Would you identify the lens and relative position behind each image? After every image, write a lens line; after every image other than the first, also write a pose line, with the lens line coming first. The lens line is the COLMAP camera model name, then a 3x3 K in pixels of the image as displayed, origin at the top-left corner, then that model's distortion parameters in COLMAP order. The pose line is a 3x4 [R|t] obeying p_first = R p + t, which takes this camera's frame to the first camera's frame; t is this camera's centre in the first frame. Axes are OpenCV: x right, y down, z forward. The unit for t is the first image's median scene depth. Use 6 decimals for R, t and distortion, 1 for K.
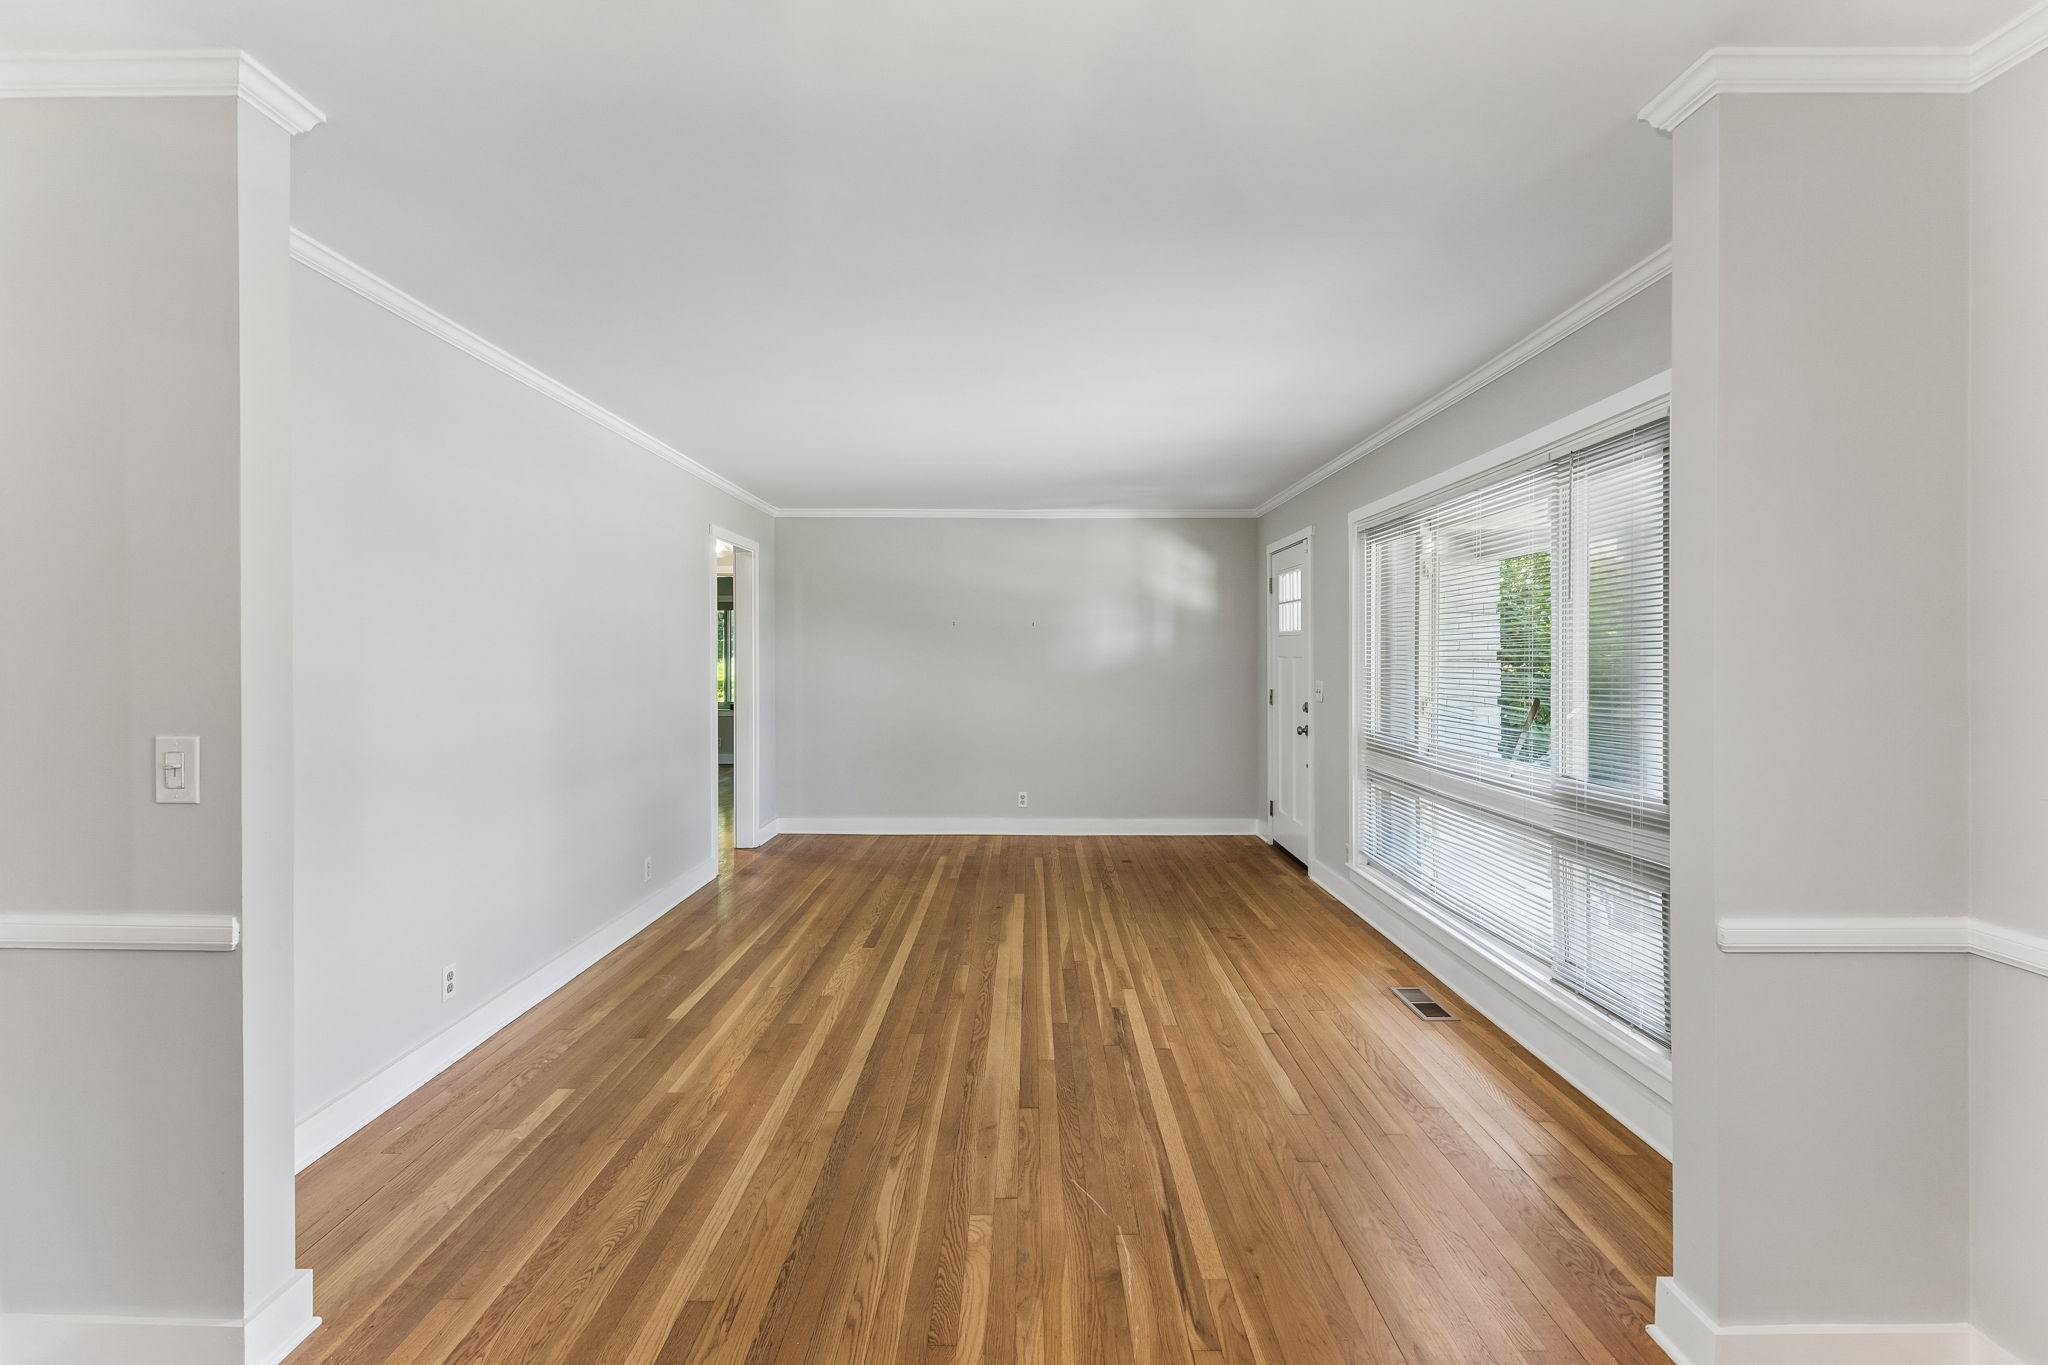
lens RADIAL K [[1040.5, 0, 1022.4], [0, 1040.5, 668.8], [0, 0, 1]] dist [-0.002325, -0.000602]
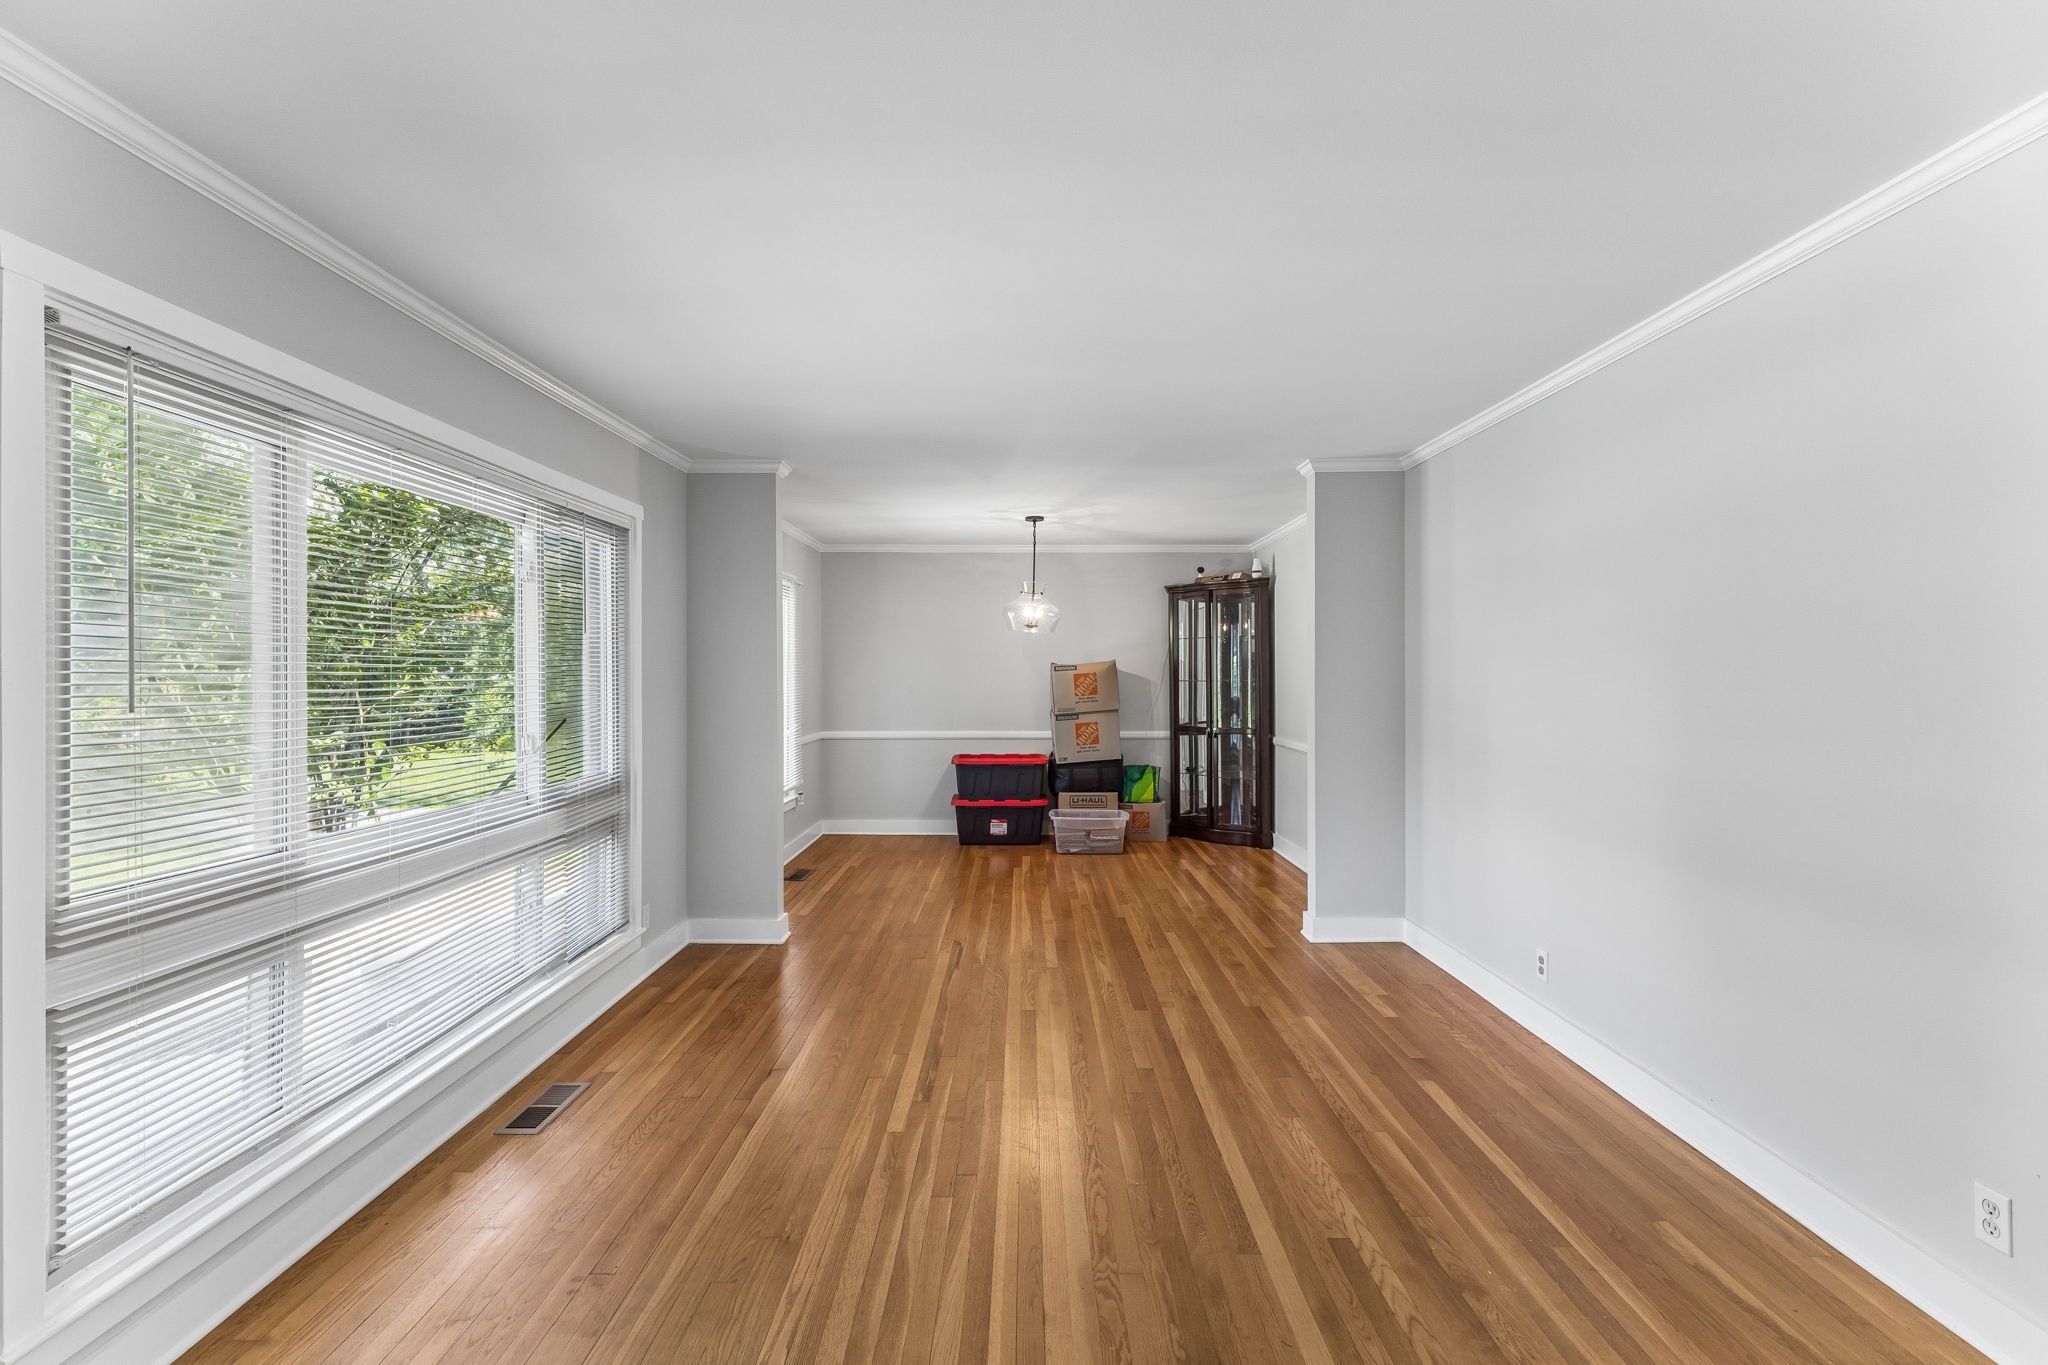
lens RADIAL K [[1040.5, 0, 1022.4], [0, 1040.5, 668.8], [0, 0, 1]] dist [-0.002325, -0.000602]
pose [[-0.999991, 0.001588, -0.003999, 0.016077], [0.001551, 0.999954, 0.009414, -0.030585], [0.004013, 0.009407, -0.999948, 2.028734]]
